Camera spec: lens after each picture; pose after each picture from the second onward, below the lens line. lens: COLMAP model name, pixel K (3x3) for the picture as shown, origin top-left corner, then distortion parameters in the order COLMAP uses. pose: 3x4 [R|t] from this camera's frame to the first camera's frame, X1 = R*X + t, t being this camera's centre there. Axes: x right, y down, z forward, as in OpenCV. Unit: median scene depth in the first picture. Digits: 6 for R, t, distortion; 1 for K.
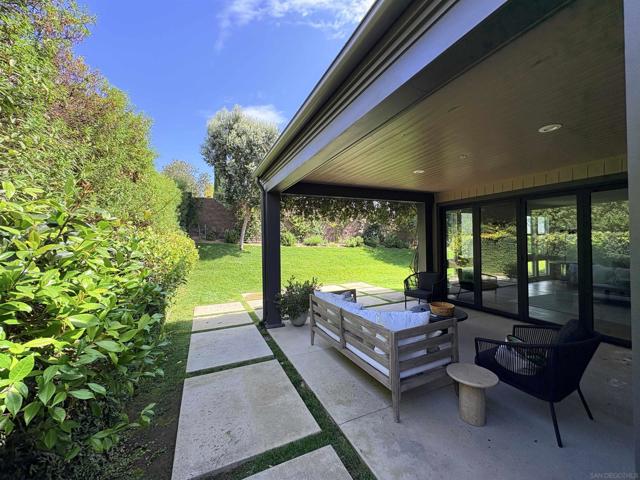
lens RADIAL K [[254.1, 0, 319.2], [0, 254.1, 240.8], [0, 0, 1]] dist [-0.001583, 0.000209]
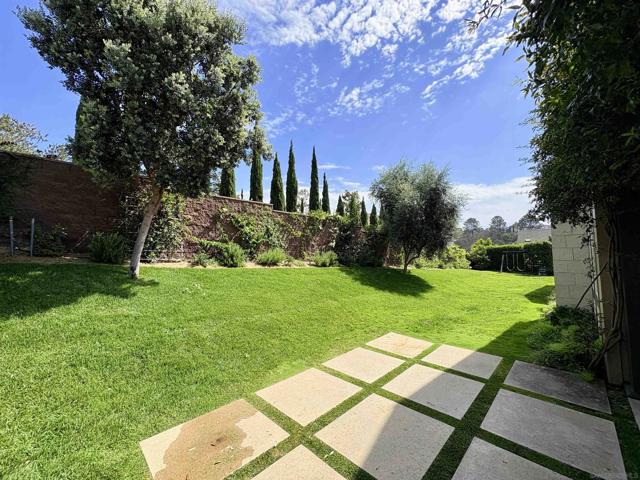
lens RADIAL K [[254.1, 0, 323.5], [0, 254.1, 239.7], [0, 0, 1]] dist [-0.001583, 0.000209]
pose [[0.935821, 0.025635, 0.351542, -0.126868], [-0.002504, 0.997810, -0.066097, -0.002611], [-0.352467, 0.060975, 0.933836, 0.379406]]
